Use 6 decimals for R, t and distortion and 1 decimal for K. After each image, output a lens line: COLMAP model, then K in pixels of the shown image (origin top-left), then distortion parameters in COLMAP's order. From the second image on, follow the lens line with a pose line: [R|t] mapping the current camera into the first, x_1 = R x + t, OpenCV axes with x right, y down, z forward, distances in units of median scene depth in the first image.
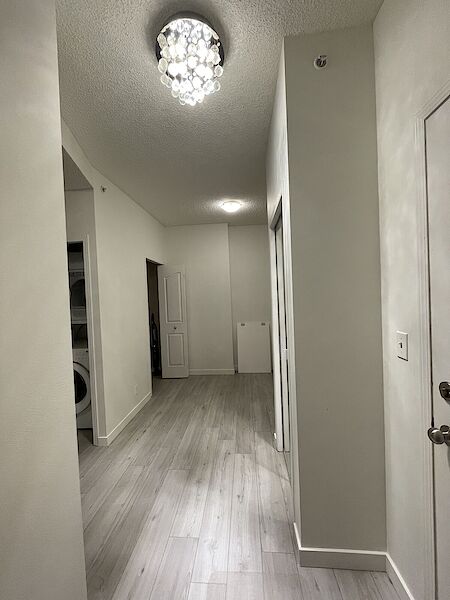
lens RADIAL K [[239.0, 0, 224.6], [0, 239.0, 301.3], [0, 0, 1]] dist [0.002466, 0.000342]
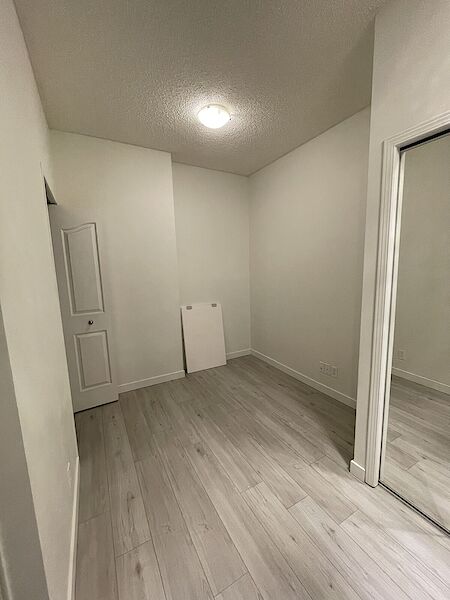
lens RADIAL K [[239.0, 0, 226.1], [0, 239.0, 299.9], [0, 0, 1]] dist [0.002466, 0.000342]
pose [[0.819573, -0.052937, 0.570524, -0.355030], [-0.009652, 0.994306, 0.106123, -0.006653], [-0.572893, -0.092483, 0.814396, 0.486479]]
